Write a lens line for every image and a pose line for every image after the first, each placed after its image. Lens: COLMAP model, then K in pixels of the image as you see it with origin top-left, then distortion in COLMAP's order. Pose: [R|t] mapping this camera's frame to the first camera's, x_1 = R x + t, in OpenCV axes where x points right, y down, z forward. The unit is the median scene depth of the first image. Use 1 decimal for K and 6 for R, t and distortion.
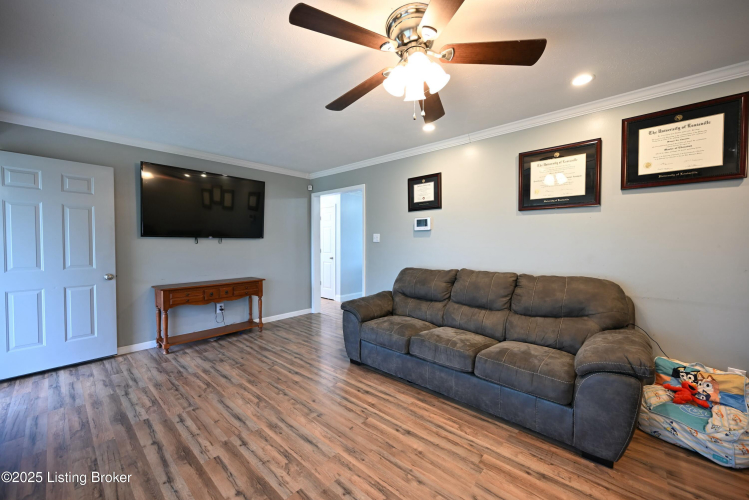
lens RADIAL K [[292.9, 0, 374.5], [0, 292.9, 250.0], [0, 0, 1]] dist [0.000204, 0.000014]
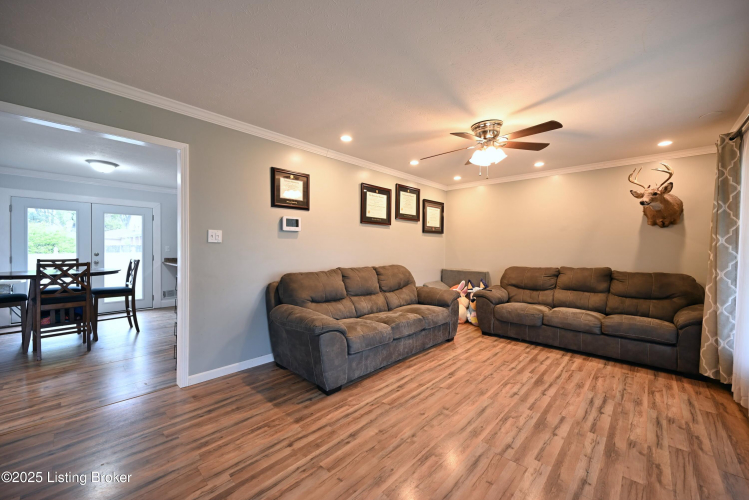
lens RADIAL K [[292.9, 0, 374.5], [0, 292.9, 250.0], [0, 0, 1]] dist [0.000204, 0.000014]
pose [[0.022412, -0.011214, 0.999686, -0.895249], [0.014638, 0.999834, 0.010887, -0.017429], [-0.999642, 0.014389, 0.022573, 0.881513]]
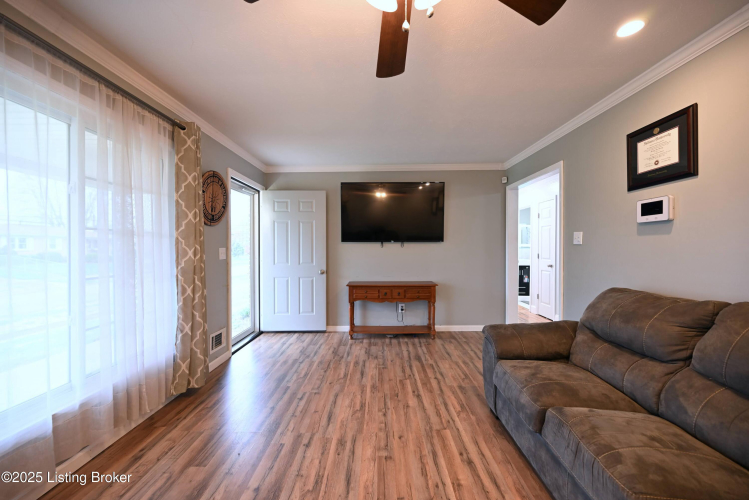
lens RADIAL K [[292.9, 0, 374.5], [0, 292.9, 250.0], [0, 0, 1]] dist [0.000204, 0.000014]
pose [[0.656681, 0.005147, -0.754151, 0.285144], [-0.016234, 0.999841, -0.007313, -0.003218], [0.753994, 0.017045, 0.656660, 0.309245]]
